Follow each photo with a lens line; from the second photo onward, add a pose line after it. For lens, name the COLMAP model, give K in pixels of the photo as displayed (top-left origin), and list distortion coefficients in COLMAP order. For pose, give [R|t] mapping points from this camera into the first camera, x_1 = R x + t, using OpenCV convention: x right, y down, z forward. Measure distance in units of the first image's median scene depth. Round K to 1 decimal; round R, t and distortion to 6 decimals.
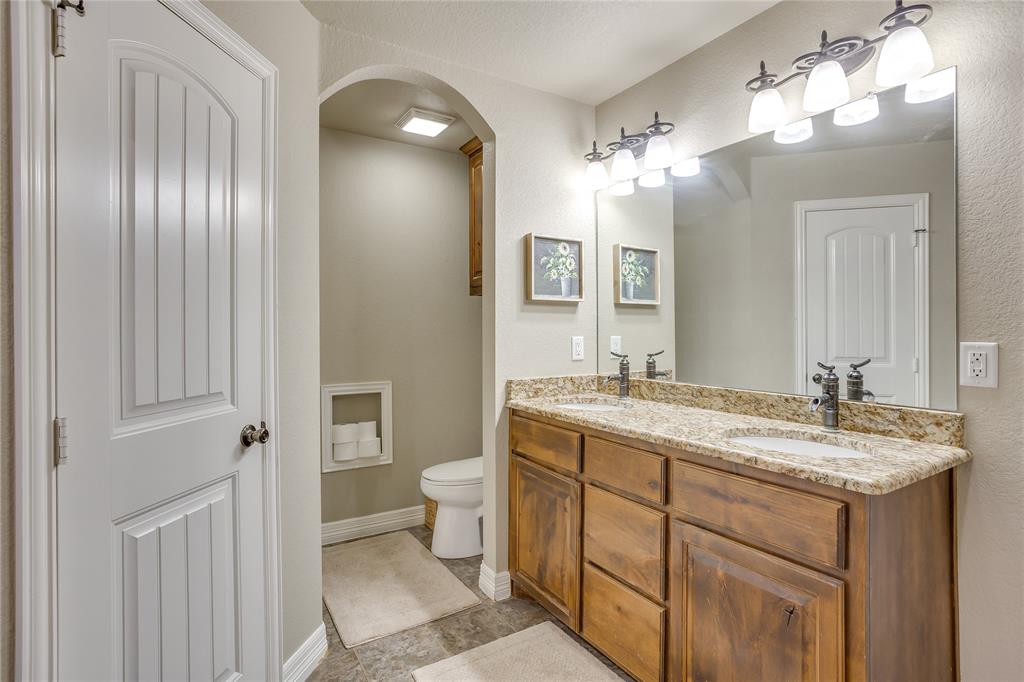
lens RADIAL K [[496.3, 0, 511.2], [0, 496.3, 337.0], [0, 0, 1]] dist [-0.041306, 0.021643]
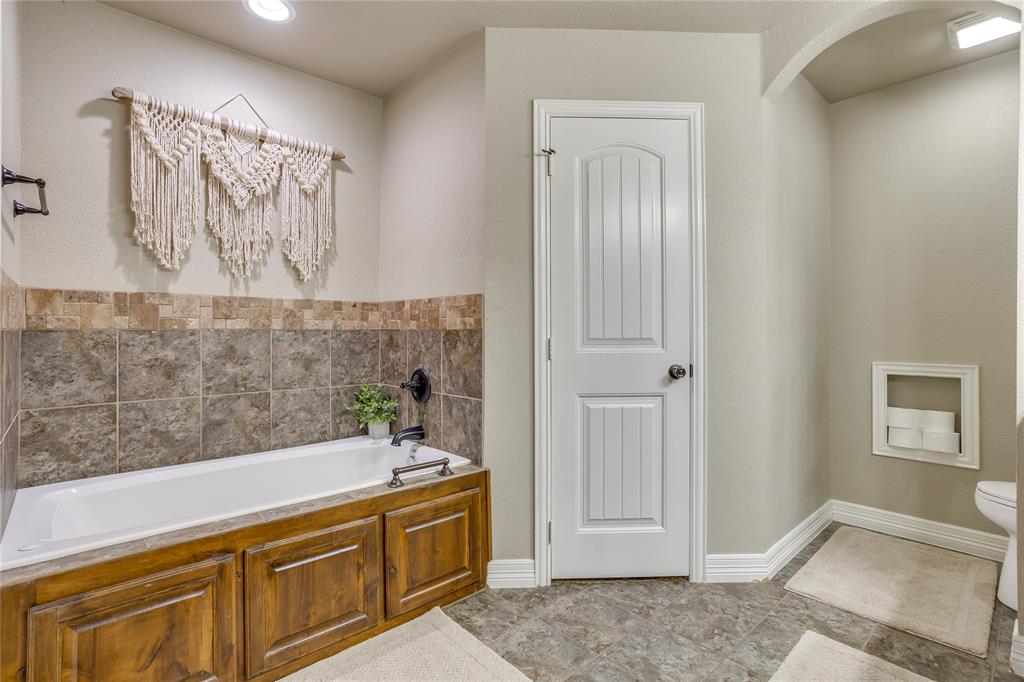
lens RADIAL K [[496.3, 0, 511.6], [0, 496.3, 335.3], [0, 0, 1]] dist [-0.041306, 0.021643]
pose [[0.203236, 0.010104, -0.979078, 0.596516], [-0.009179, 0.999922, 0.008413, 0.065748], [0.979087, 0.007277, 0.203313, 0.173576]]
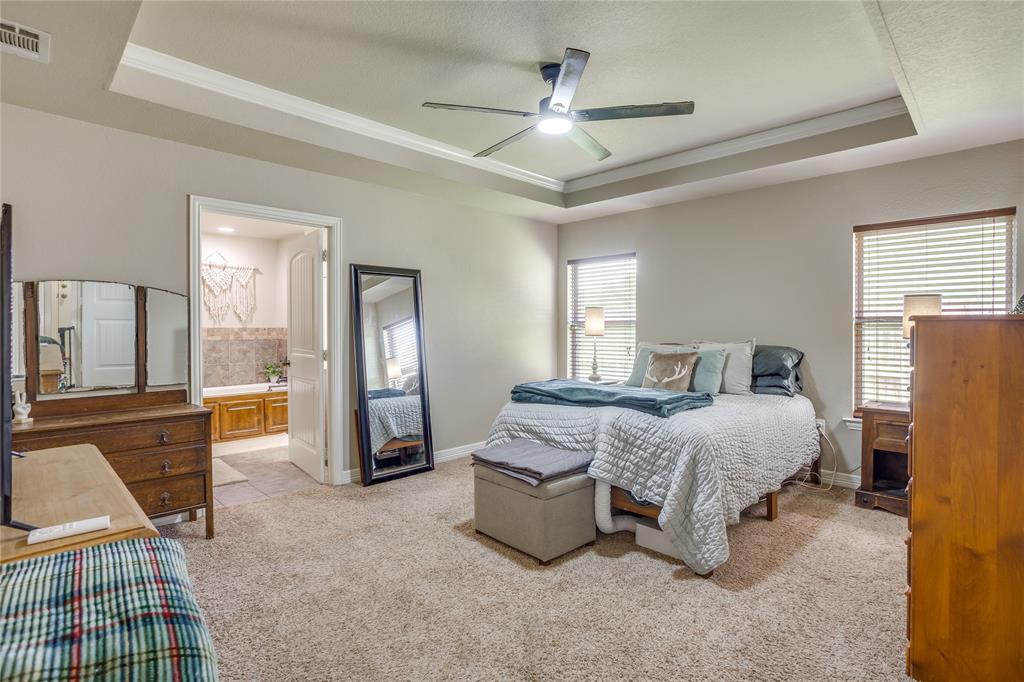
lens RADIAL K [[508.5, 0, 512.6], [0, 508.5, 341.7], [0, 0, 1]] dist [-0.020009, -0.000127]
pose [[0.237109, 0.024841, -0.971165, 1.839126], [-0.006209, 0.999691, 0.024054, 0.024706], [0.971463, 0.000327, 0.237190, 0.536195]]
